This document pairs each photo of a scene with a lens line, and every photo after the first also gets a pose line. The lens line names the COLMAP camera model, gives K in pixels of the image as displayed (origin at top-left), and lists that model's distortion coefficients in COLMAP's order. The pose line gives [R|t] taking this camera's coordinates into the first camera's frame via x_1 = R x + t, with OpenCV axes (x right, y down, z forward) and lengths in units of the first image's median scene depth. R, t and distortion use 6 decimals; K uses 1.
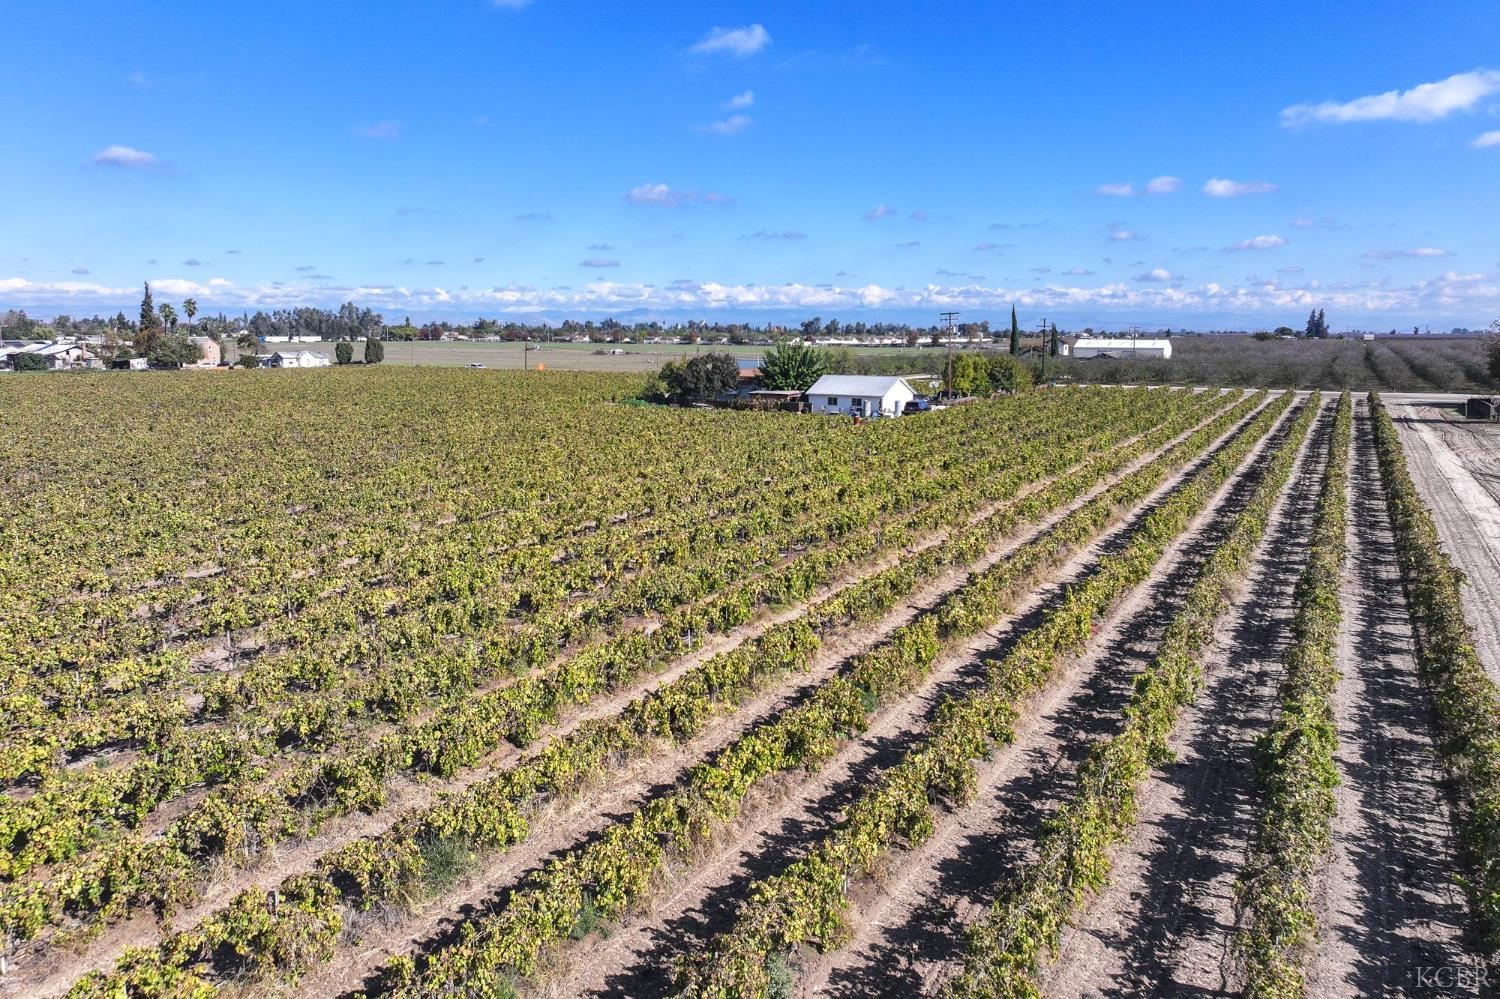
lens RADIAL K [[1048.0, 0, 750.0], [0, 1048.0, 499.5], [0, 0, 1]] dist [0.006147, 0.004377]
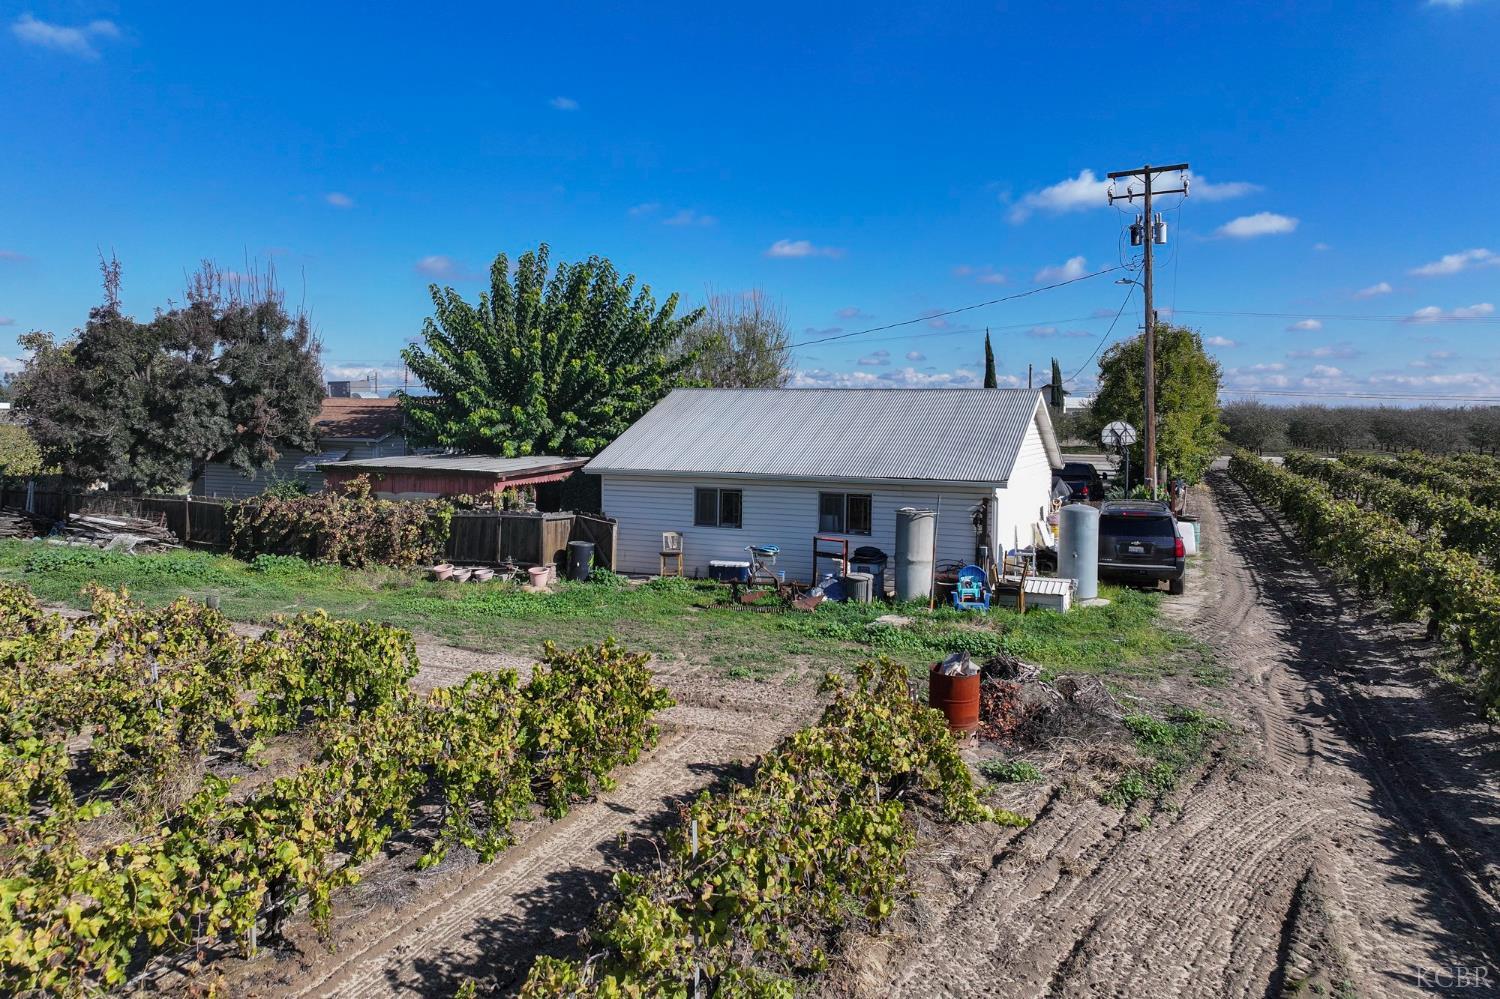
lens RADIAL K [[1048.0, 0, 750.0], [0, 1048.0, 499.5], [0, 0, 1]] dist [0.006147, 0.004377]
pose [[0.994910, -0.018909, 0.098974, 0.064904], [0.025451, 0.997544, -0.065261, -0.082107], [-0.097497, 0.067447, 0.992948, 0.801641]]
